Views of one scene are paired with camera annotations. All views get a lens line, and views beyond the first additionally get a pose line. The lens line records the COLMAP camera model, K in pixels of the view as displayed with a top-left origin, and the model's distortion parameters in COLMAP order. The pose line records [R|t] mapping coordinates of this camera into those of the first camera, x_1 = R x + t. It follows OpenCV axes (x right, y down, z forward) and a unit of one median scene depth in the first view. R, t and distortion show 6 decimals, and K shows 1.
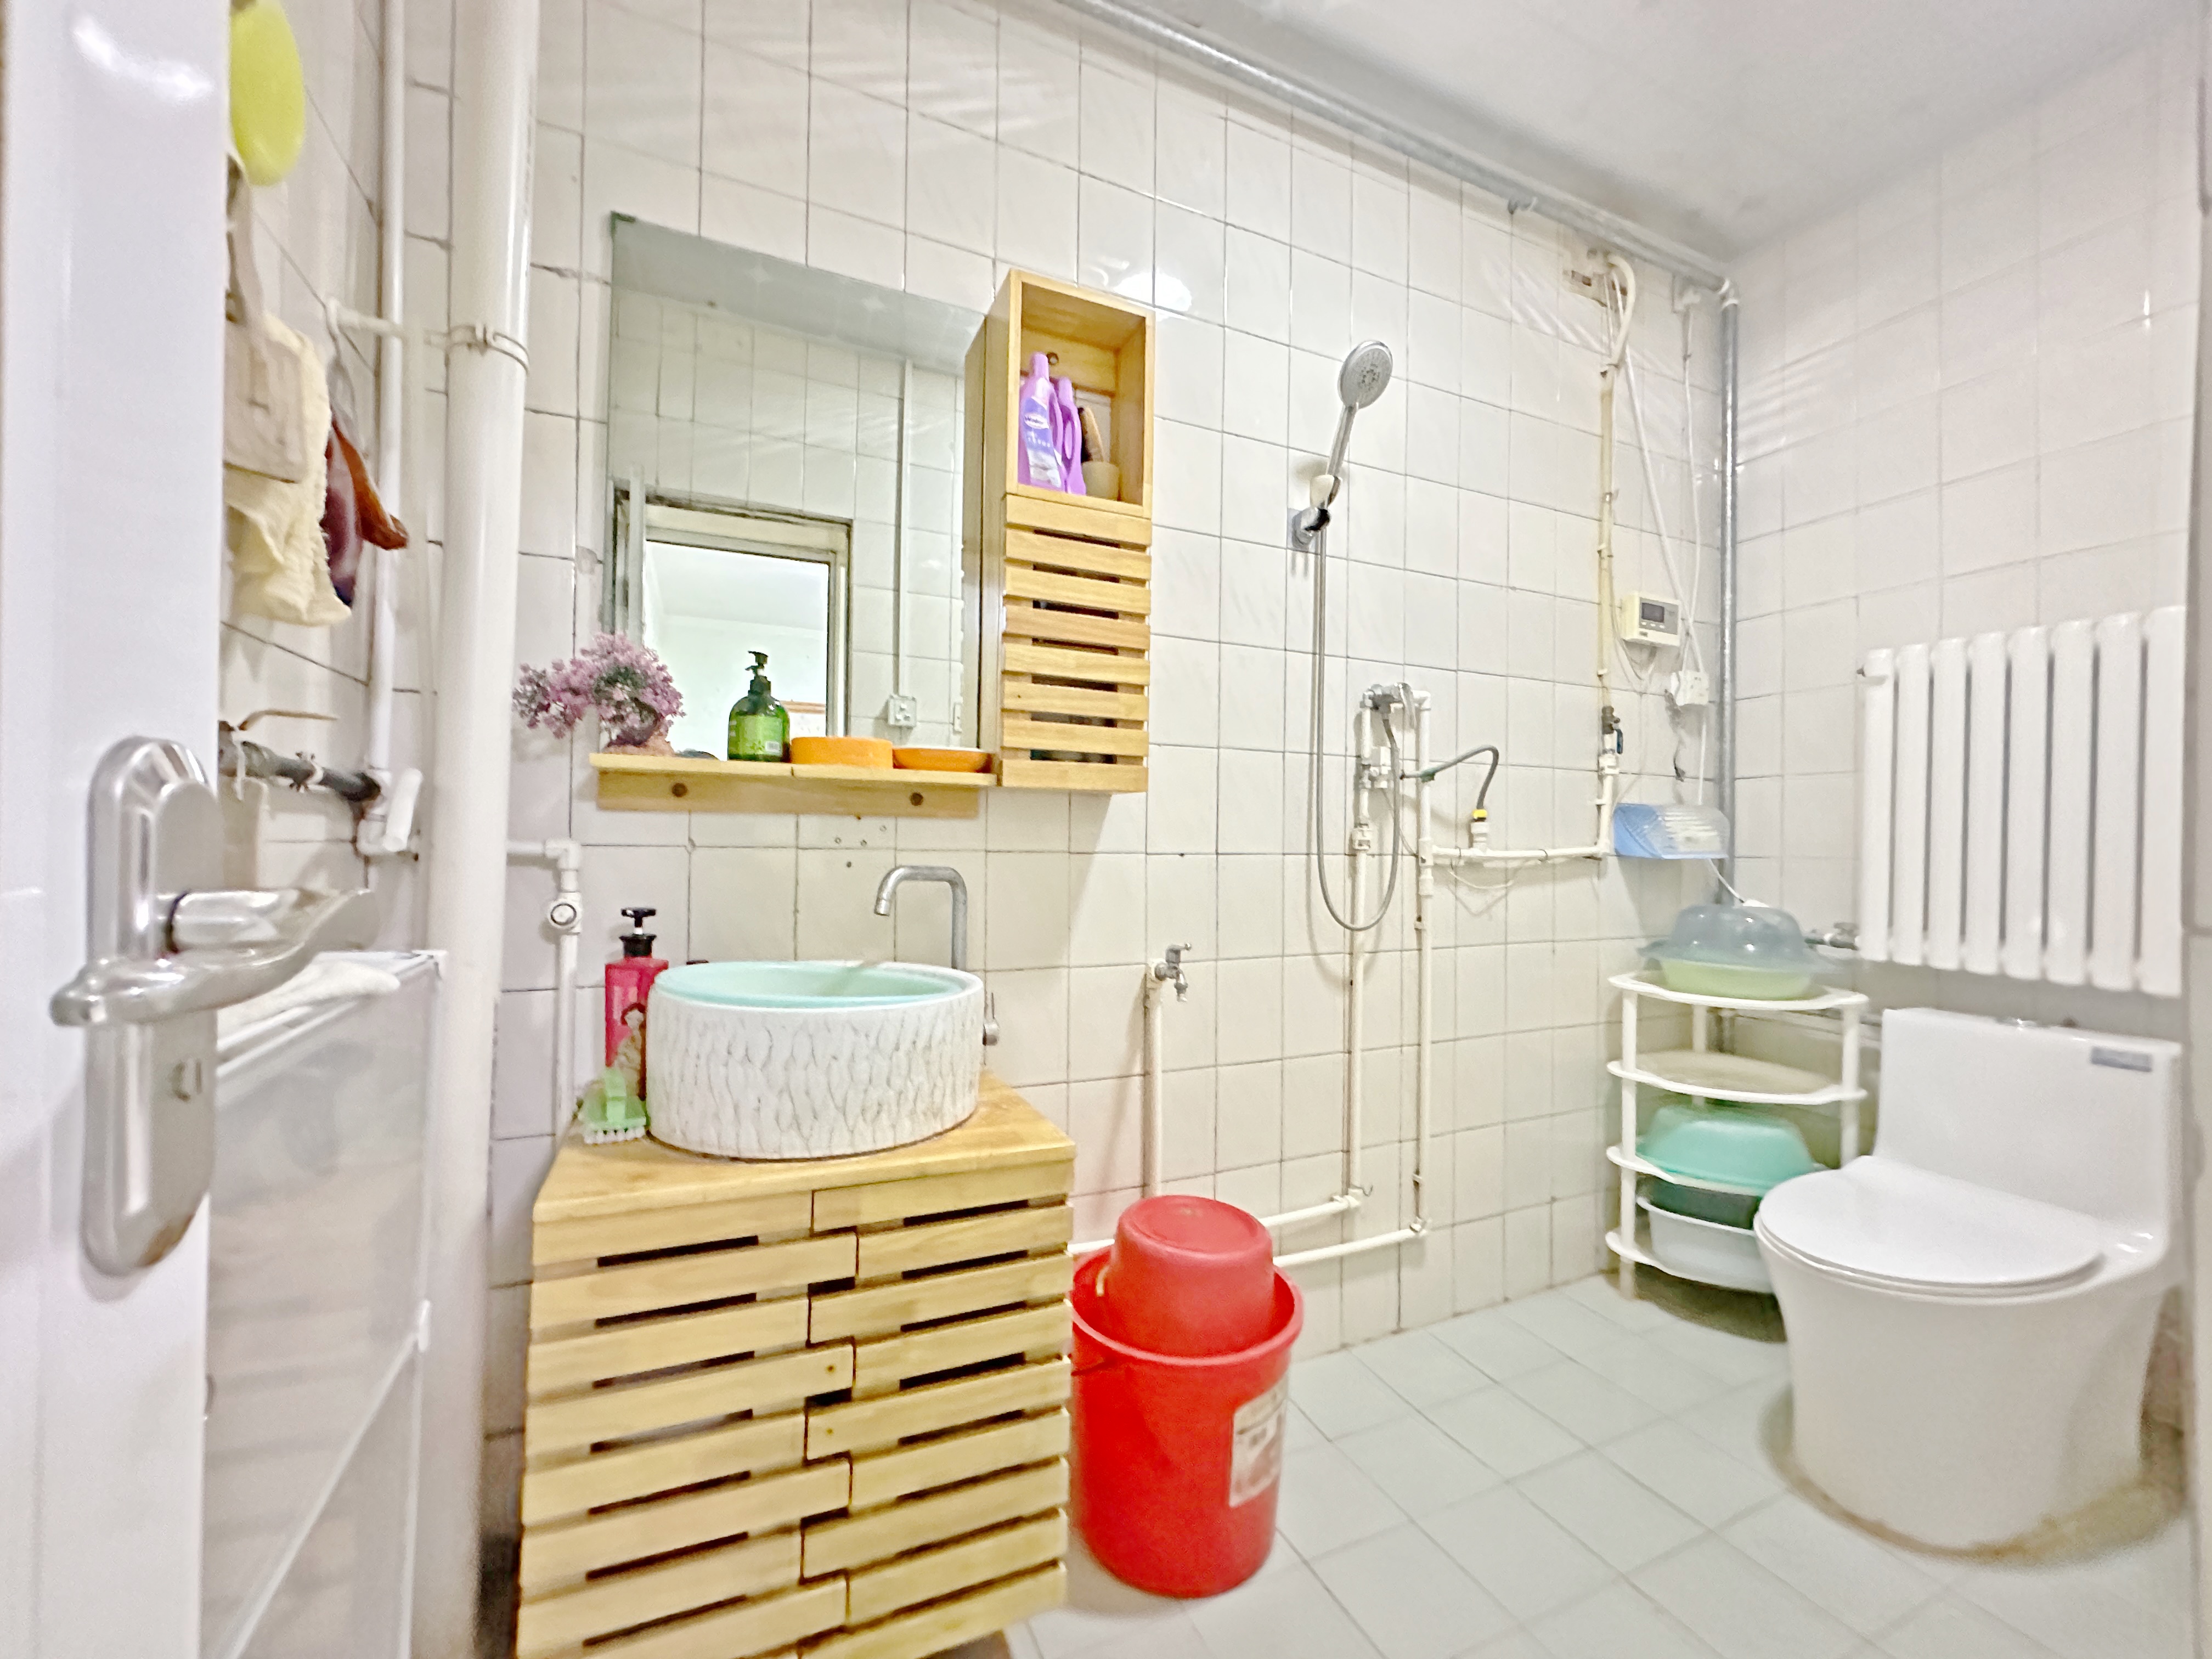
lens RADIAL K [[883.7, 0, 1103.6], [0, 883.7, 829.5], [0, 0, 1]] dist [0.000109, 0.000095]
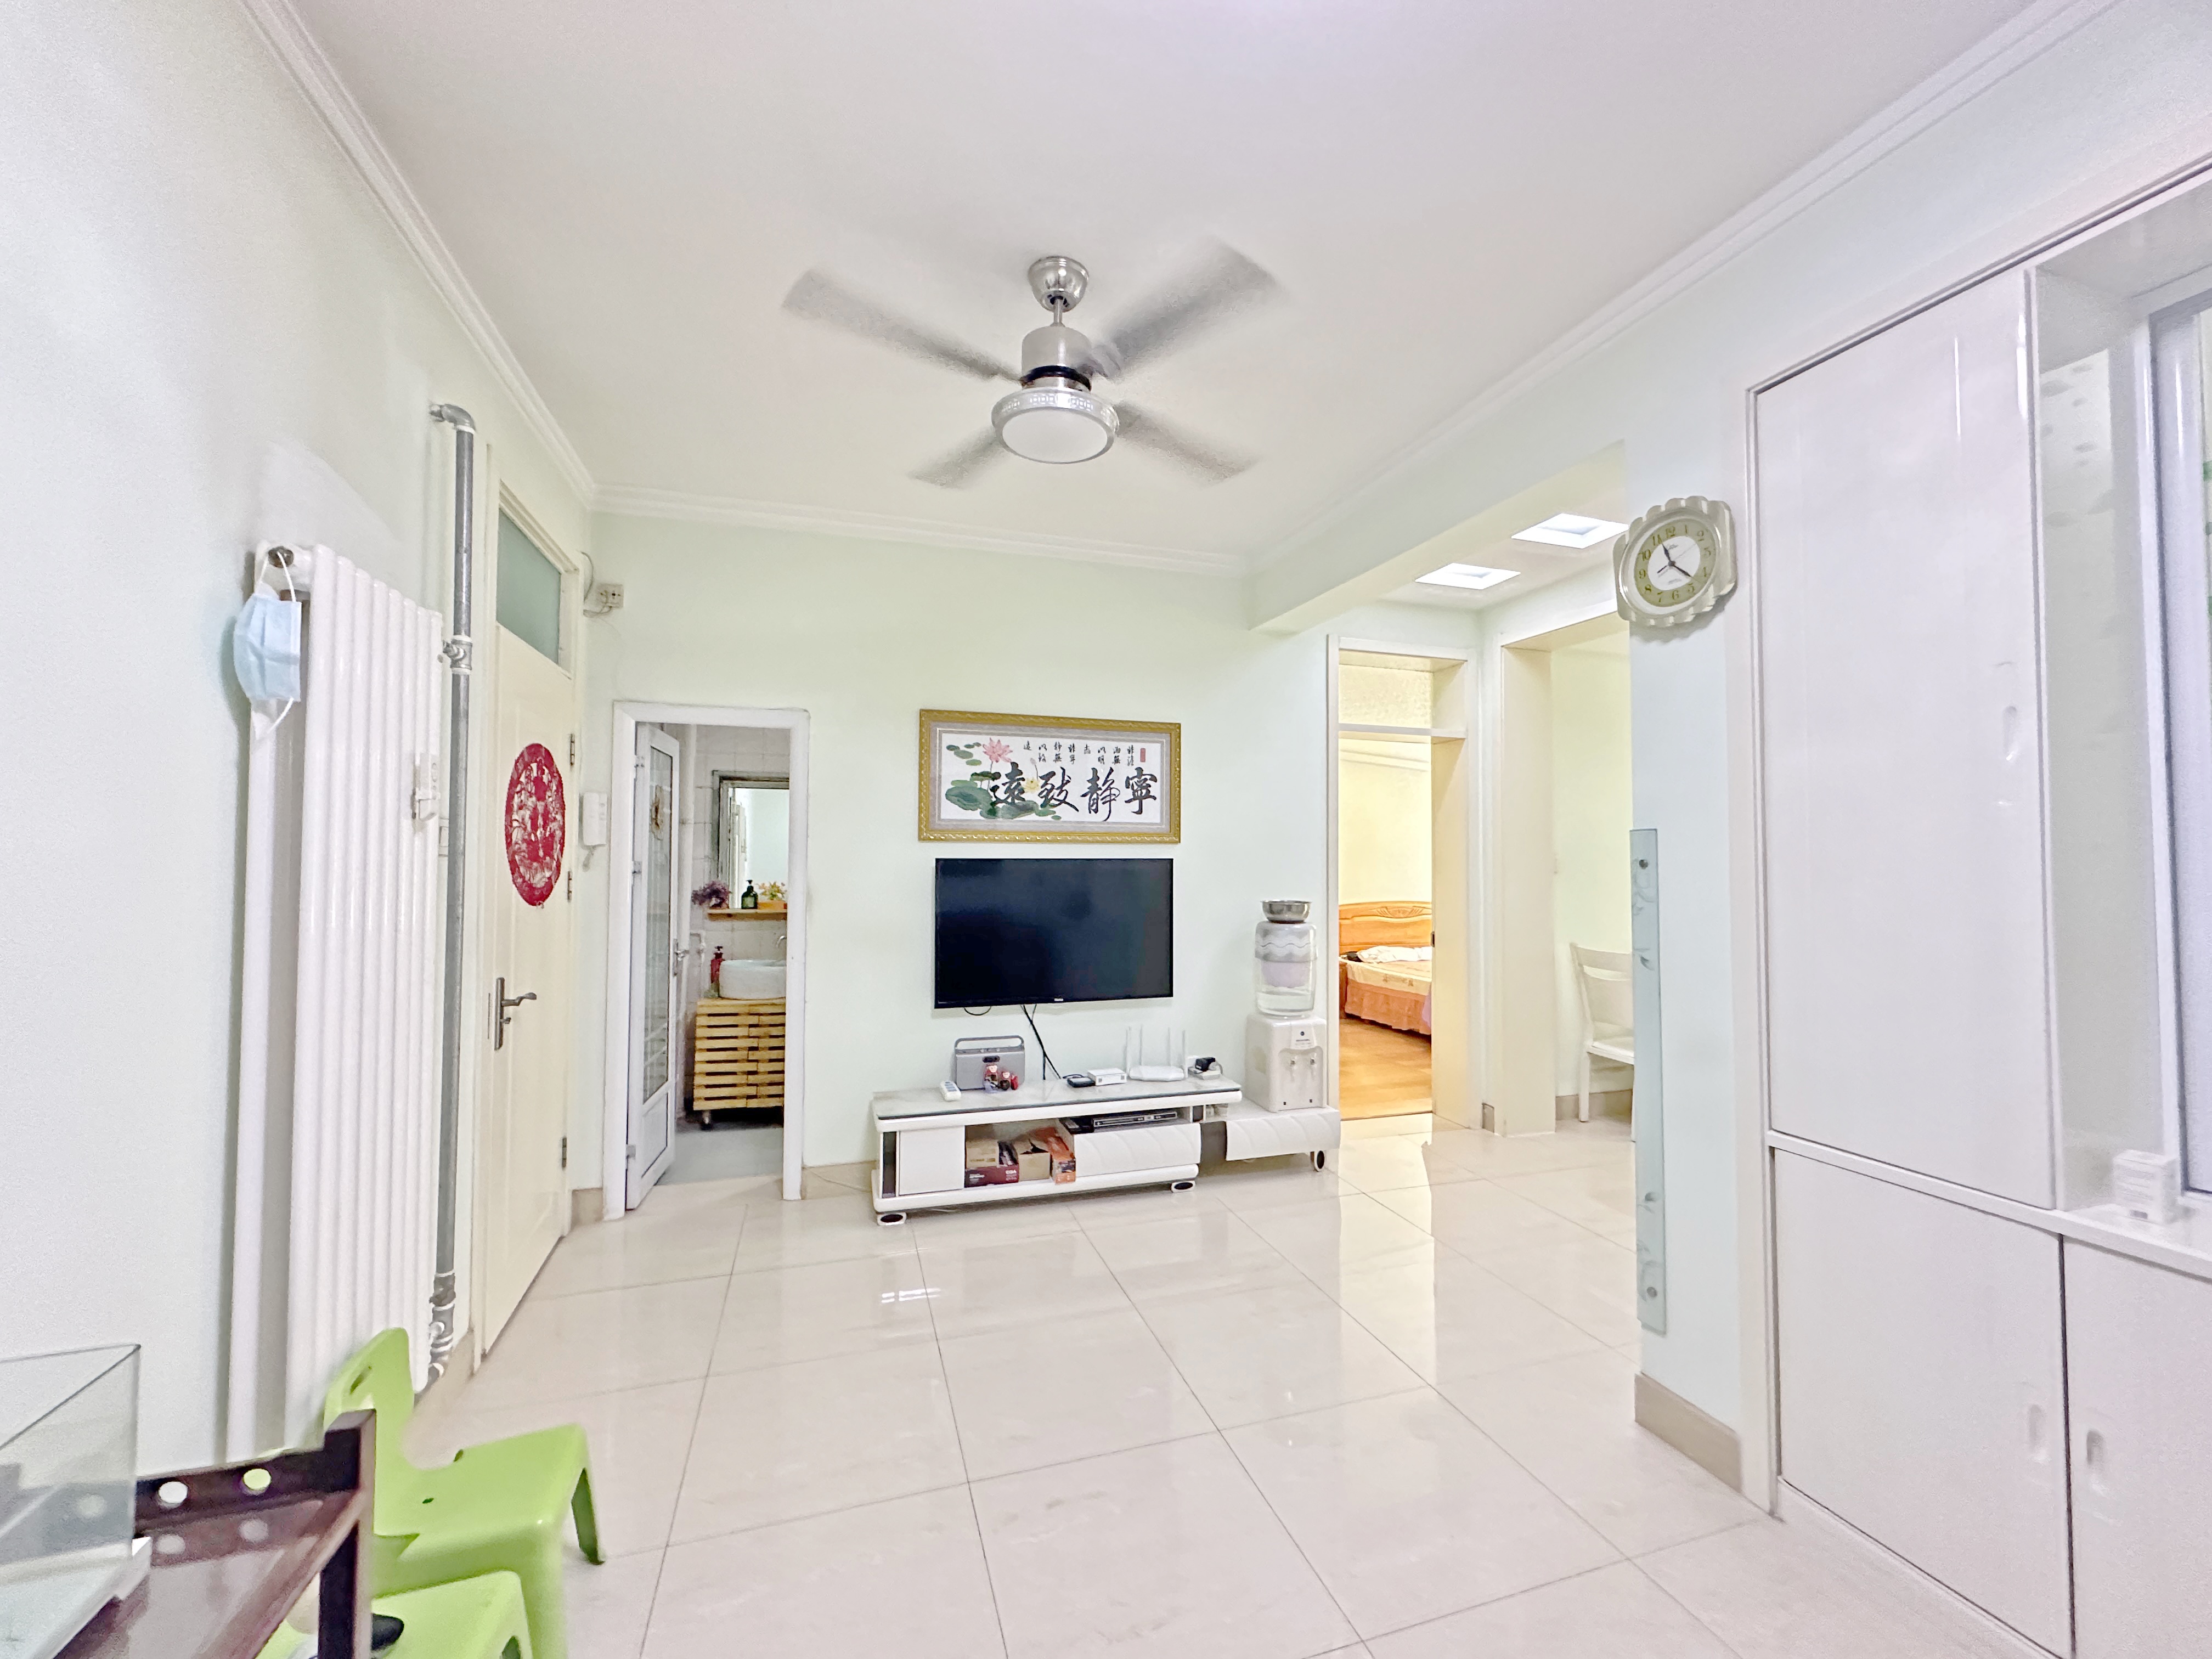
lens RADIAL K [[883.7, 0, 1105.9], [0, 883.7, 836.1], [0, 0, 1]] dist [0.000109, 0.000095]
pose [[0.993529, -0.010845, -0.113061, 1.717663], [0.008413, 0.999723, -0.021966, -0.317187], [0.113268, 0.020873, 0.993345, -2.867001]]
